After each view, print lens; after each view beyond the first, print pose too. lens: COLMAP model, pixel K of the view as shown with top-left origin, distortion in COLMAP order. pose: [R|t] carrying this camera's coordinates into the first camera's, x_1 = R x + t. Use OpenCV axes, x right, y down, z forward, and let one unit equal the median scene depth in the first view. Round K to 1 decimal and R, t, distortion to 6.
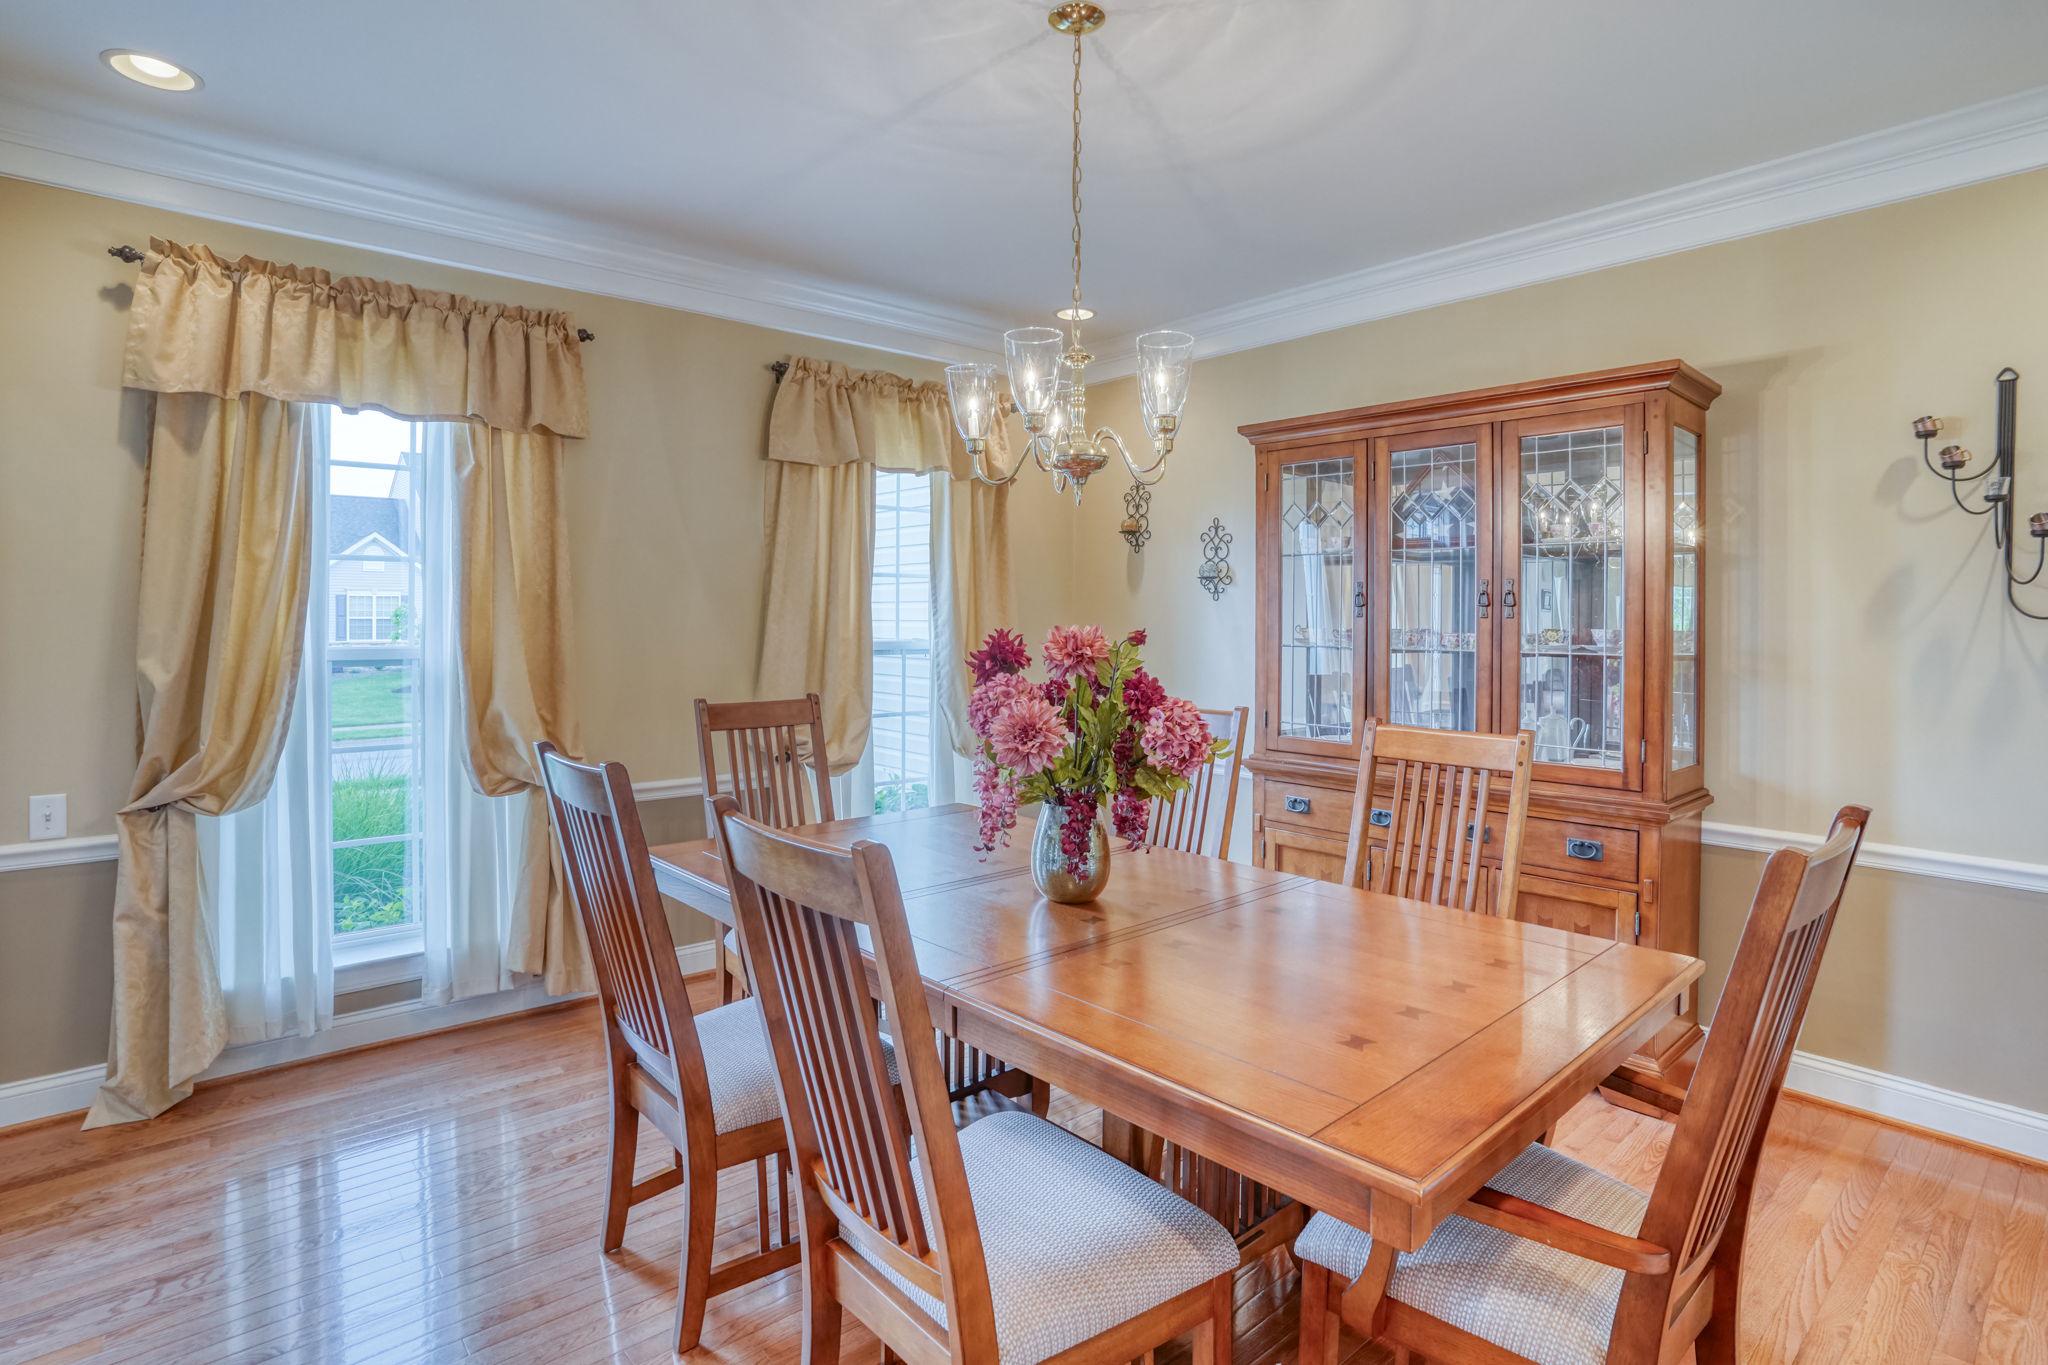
lens RADIAL K [[1037.5, 0, 982.2], [0, 1037.5, 613.5], [0, 0, 1]] dist [-0.002155, -0.000257]
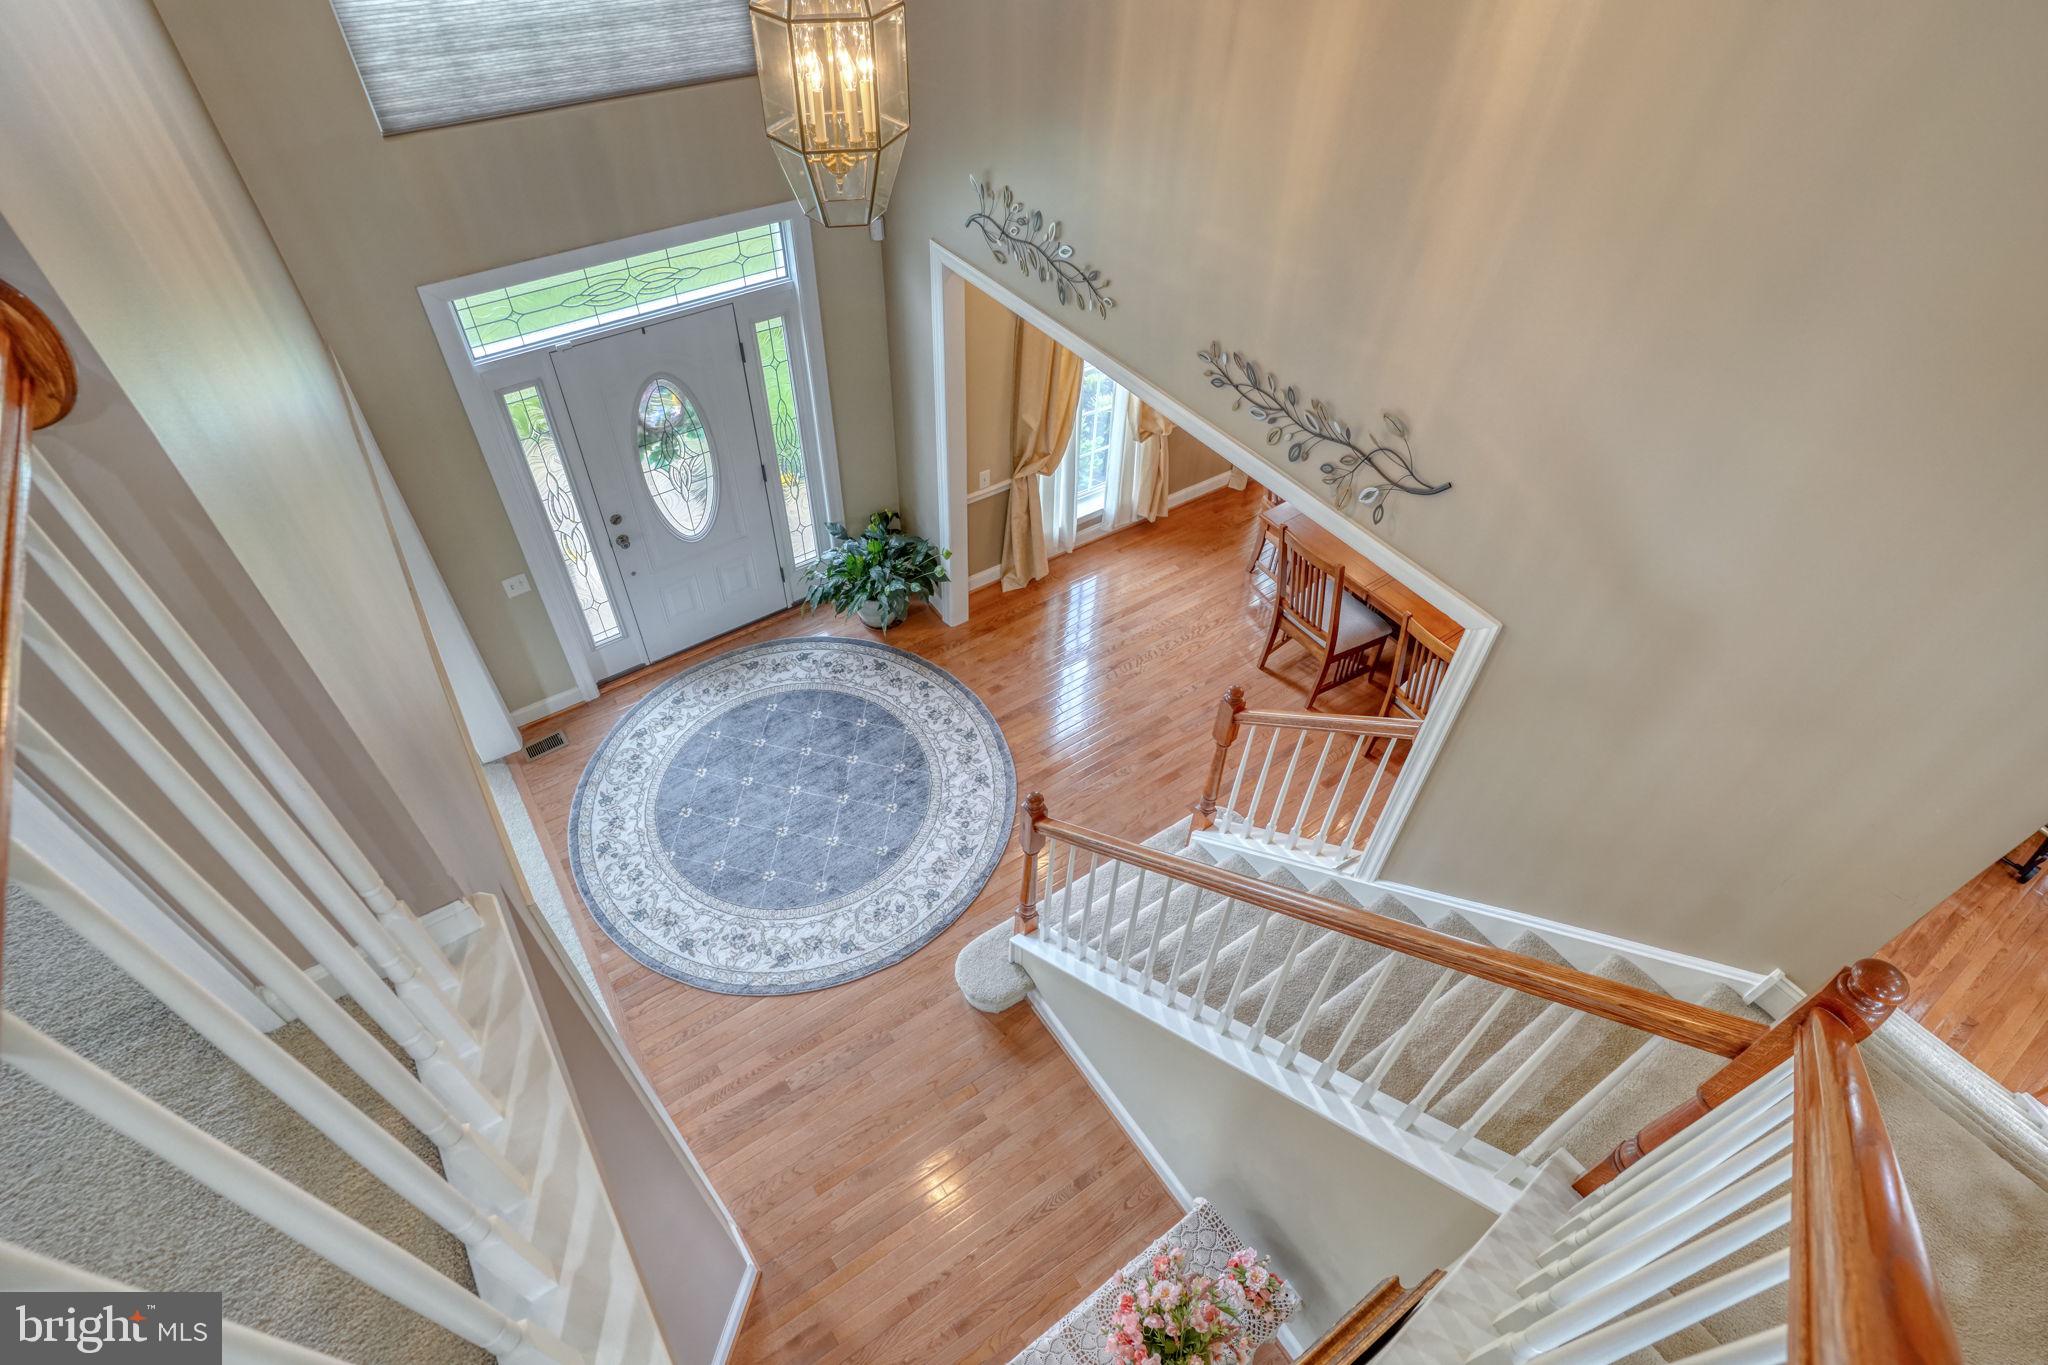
lens RADIAL K [[1015.4, 0, 1039.6], [0, 1015.4, 680.2], [0, 0, 1]] dist [-0.079696, 0.019530]
pose [[0.996336, 0.079671, -0.031104, -0.595622], [-0.033664, 0.699622, 0.713719, -0.894646], [0.078624, -0.710057, 0.699741, -0.683124]]
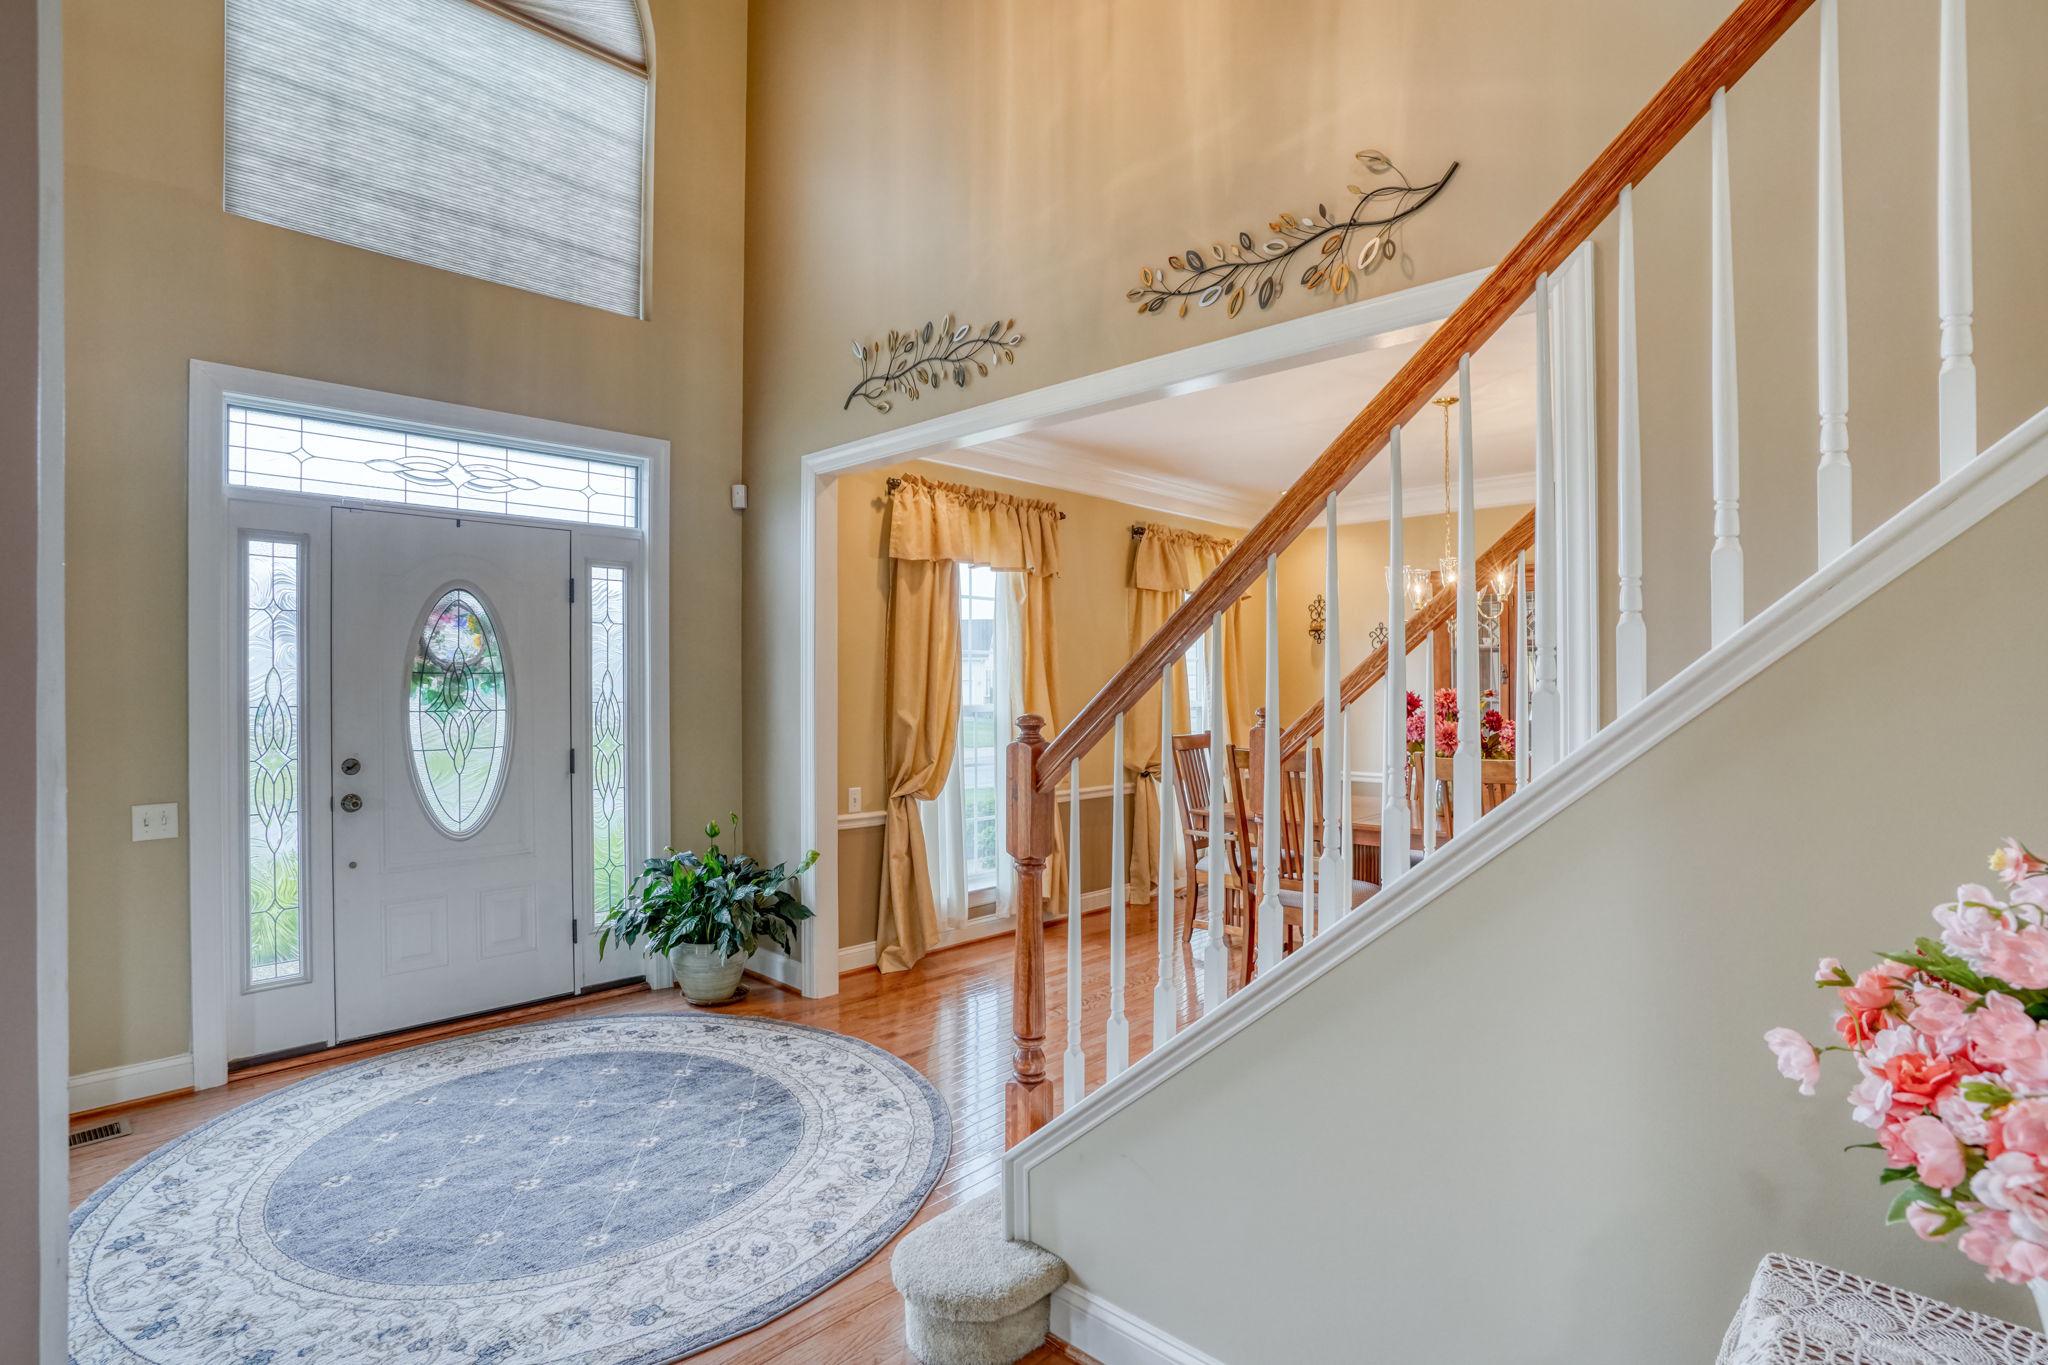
lens RADIAL K [[1006.0, 0, 1030.7], [0, 1006.0, 682.4], [0, 0, 1]] dist [-0.078242, 0.033872]
pose [[0.991788, -0.006609, 0.127719, -0.712441], [0.007368, 0.999958, -0.005471, 0.005671], [-0.127677, 0.006367, 0.991795, -0.640166]]
